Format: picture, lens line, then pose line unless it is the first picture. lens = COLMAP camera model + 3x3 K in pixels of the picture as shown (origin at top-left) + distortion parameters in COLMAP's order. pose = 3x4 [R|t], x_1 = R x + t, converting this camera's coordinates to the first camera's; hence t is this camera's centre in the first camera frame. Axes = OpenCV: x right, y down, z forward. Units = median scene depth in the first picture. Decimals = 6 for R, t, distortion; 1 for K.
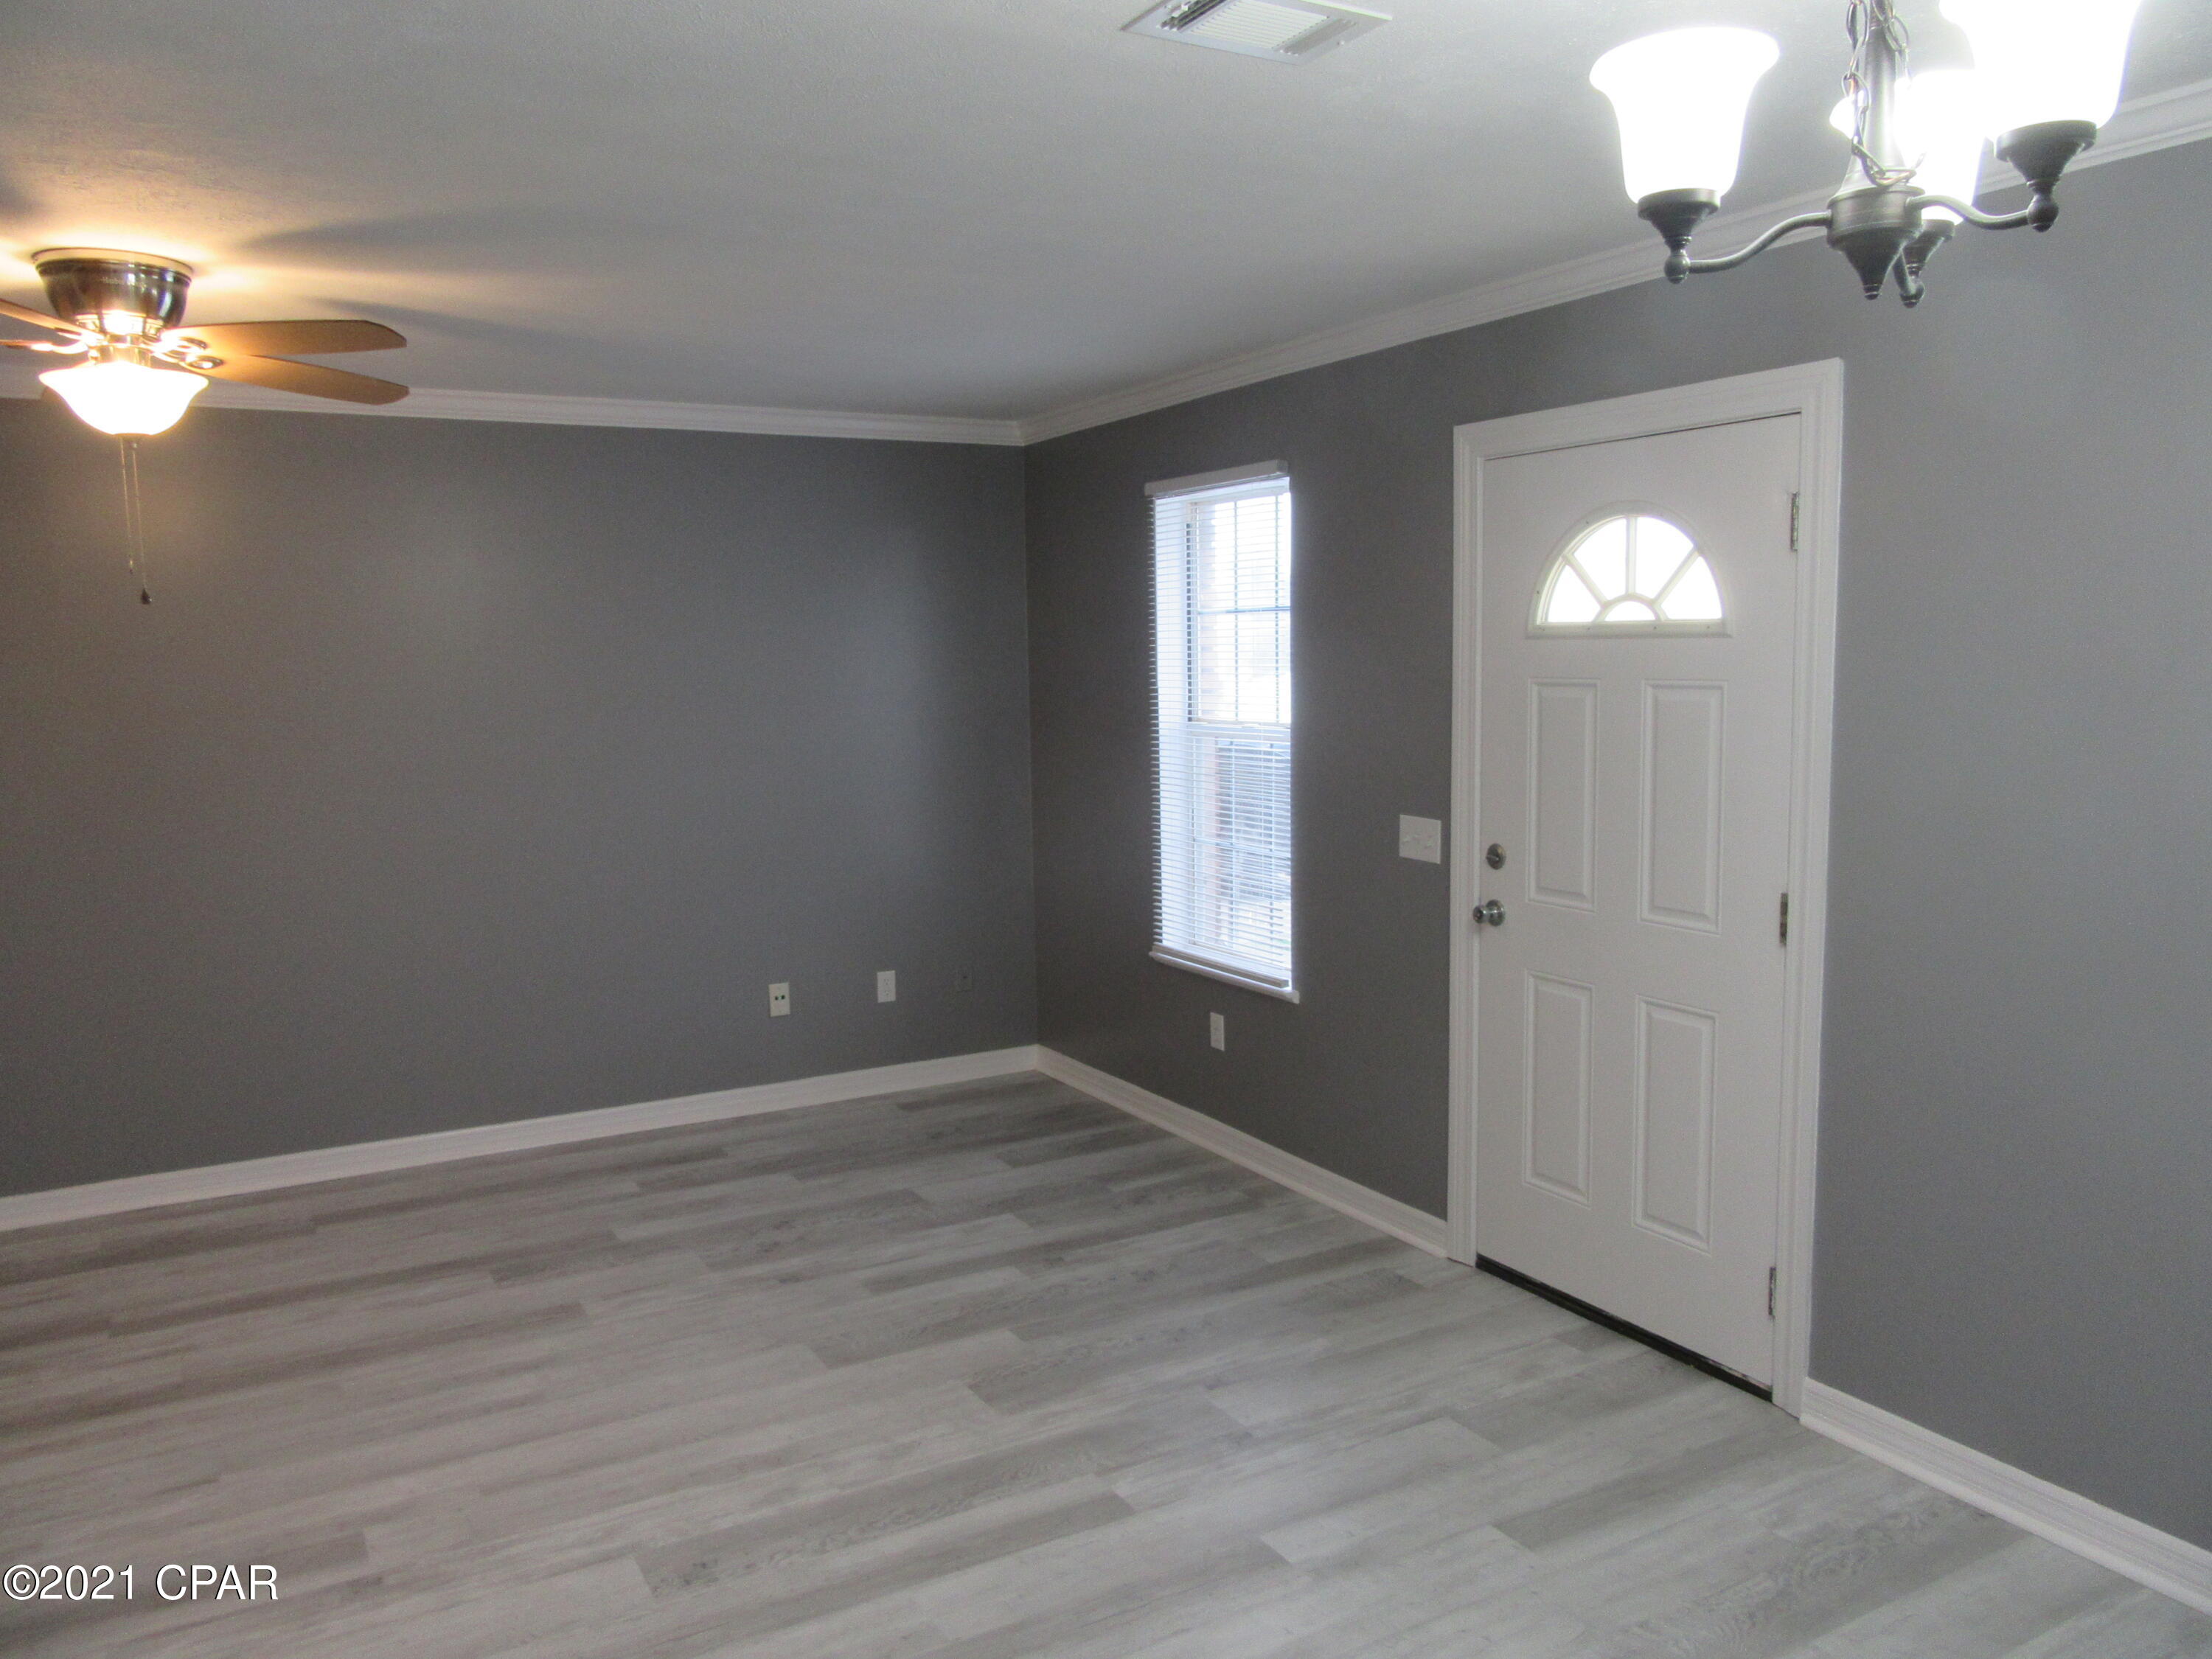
lens RADIAL K [[1644.5, 0, 1113.4], [0, 1644.5, 833.5], [0, 0, 1]] dist [-0.011761, 0.019292]
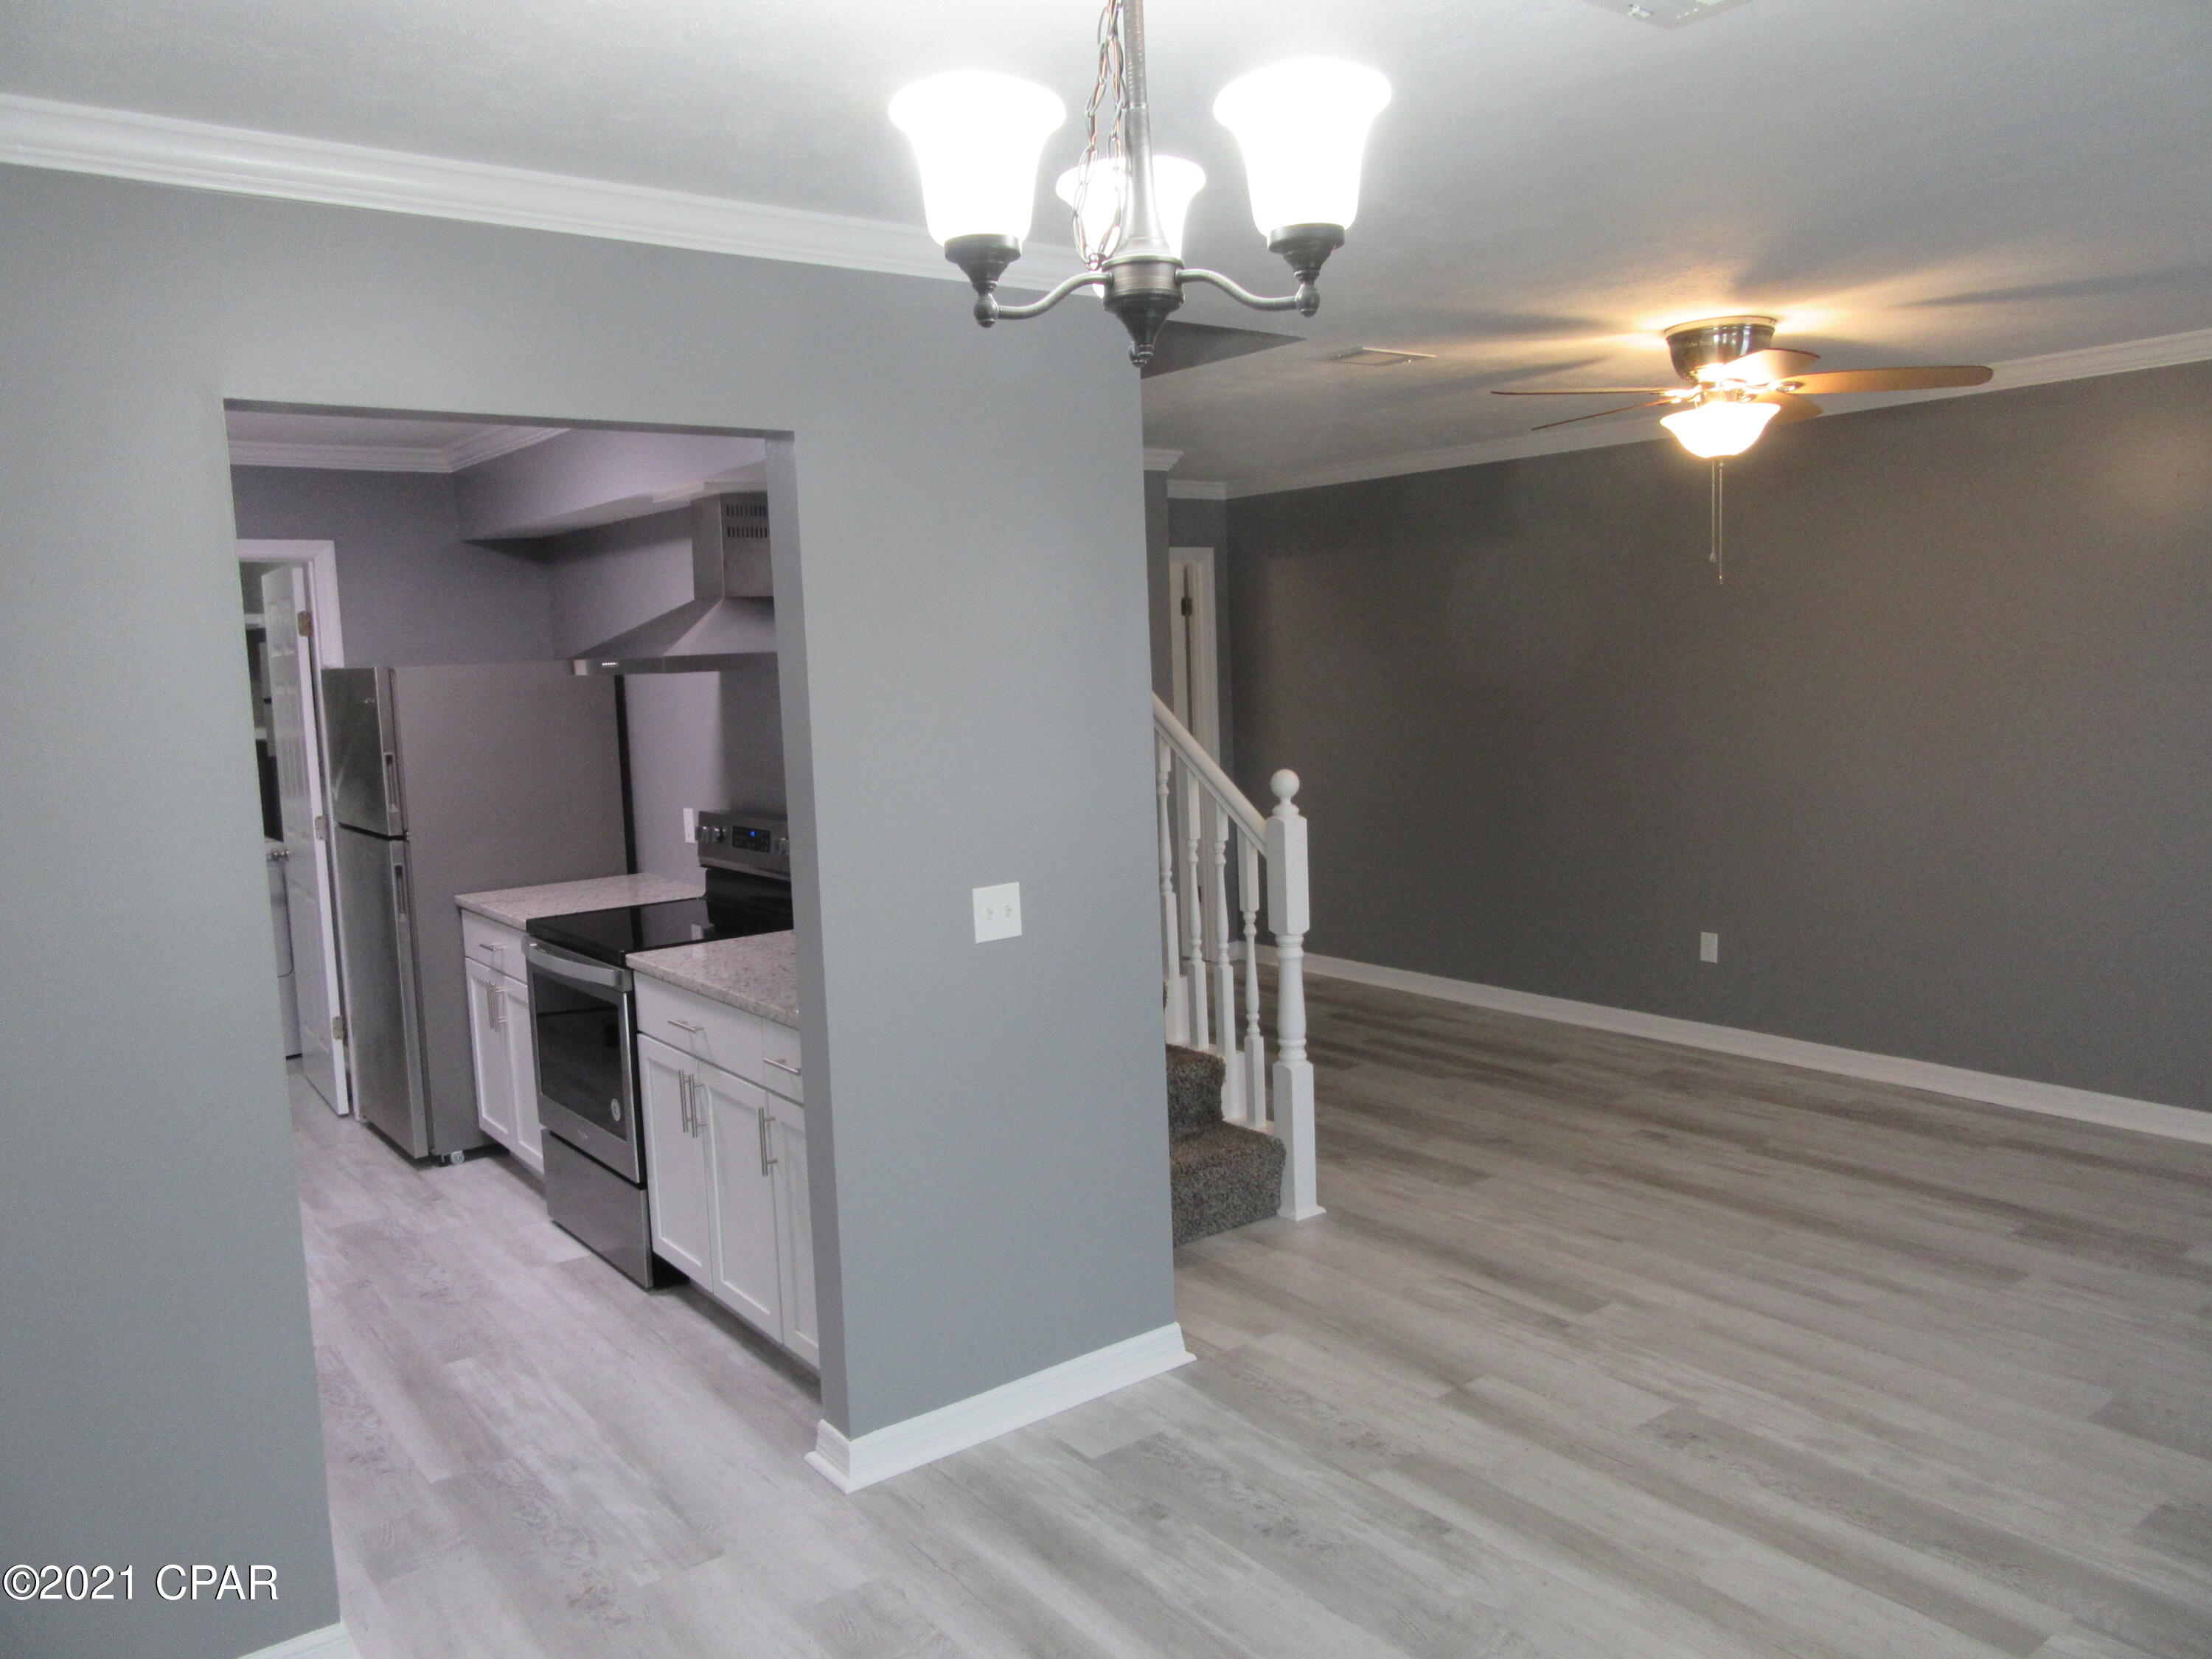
lens RADIAL K [[1644.5, 0, 1113.4], [0, 1644.5, 833.5], [0, 0, 1]] dist [-0.011761, 0.019292]
pose [[0.135310, 0.122898, -0.983152, 0.597371], [-0.078663, 0.990478, 0.112987, -0.051244], [0.987676, 0.062049, 0.143689, 0.323628]]
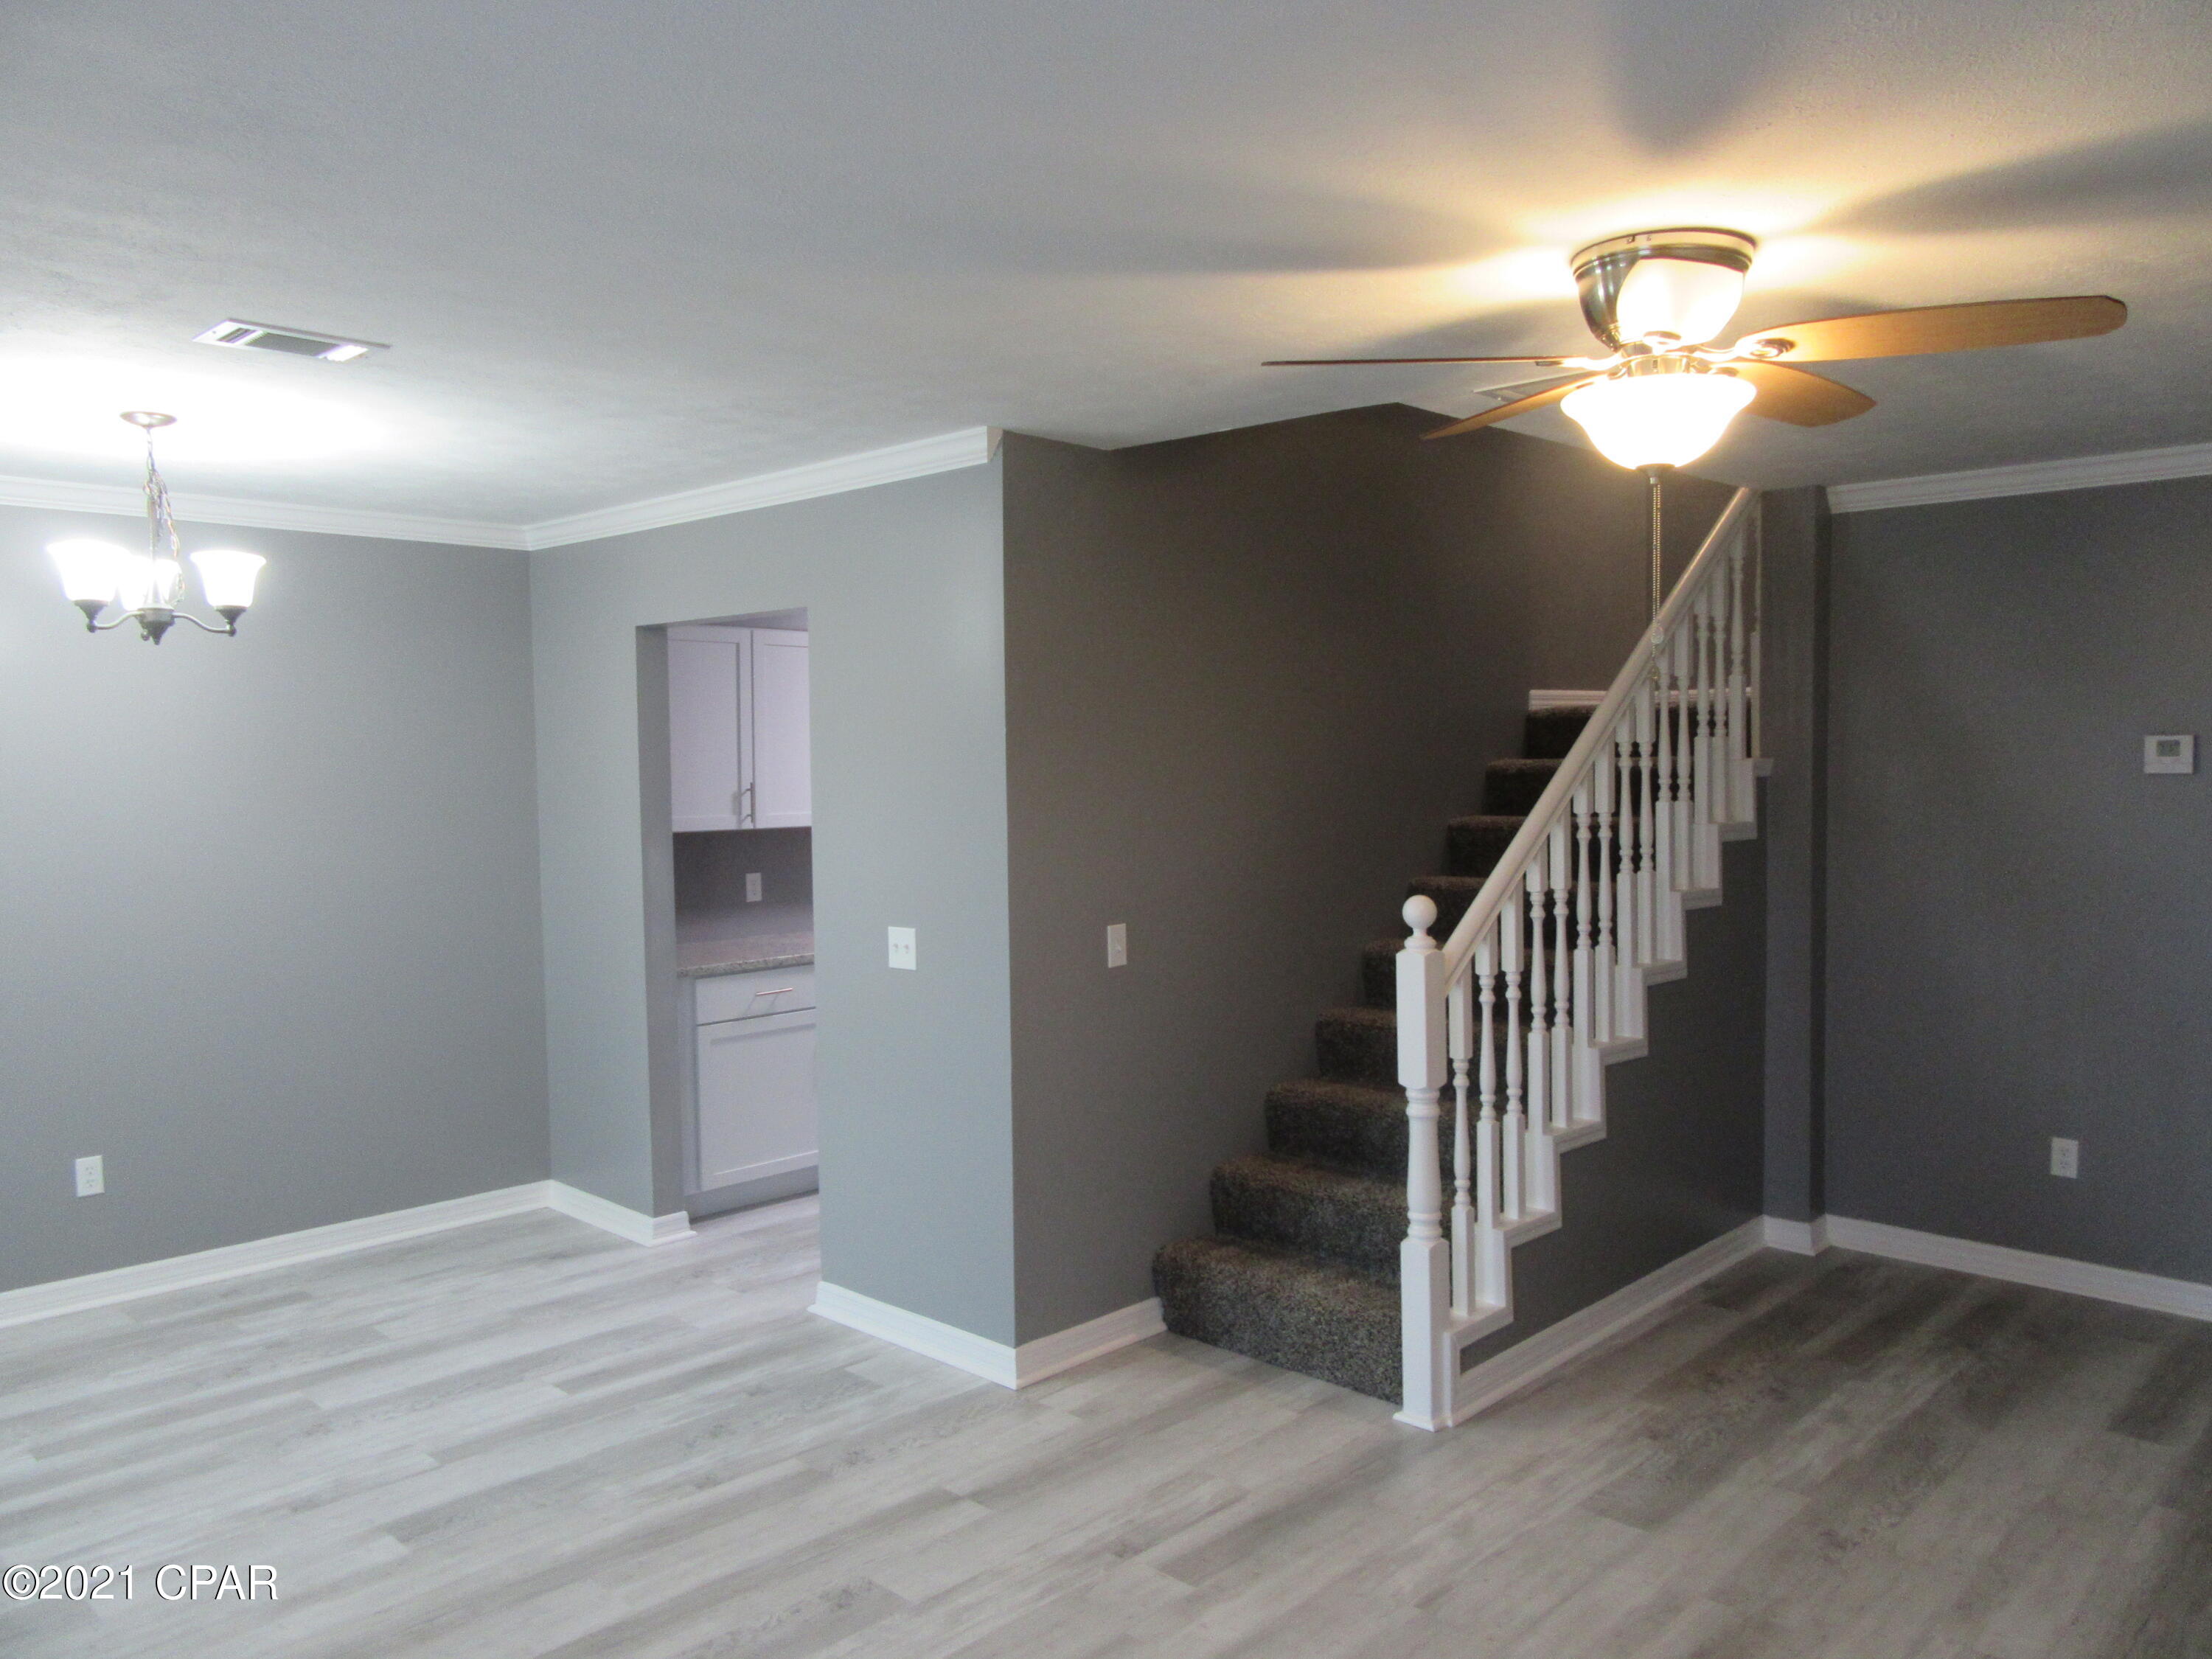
lens RADIAL K [[1632.1, 0, 1080.8], [0, 1632.1, 851.7], [0, 0, 1]] dist [-0.005975, 0.001799]
pose [[-0.962532, 0.045616, -0.267305, -0.108449], [-0.001710, 0.984709, 0.174199, -0.177121], [0.271164, 0.168129, -0.947736, 1.542953]]
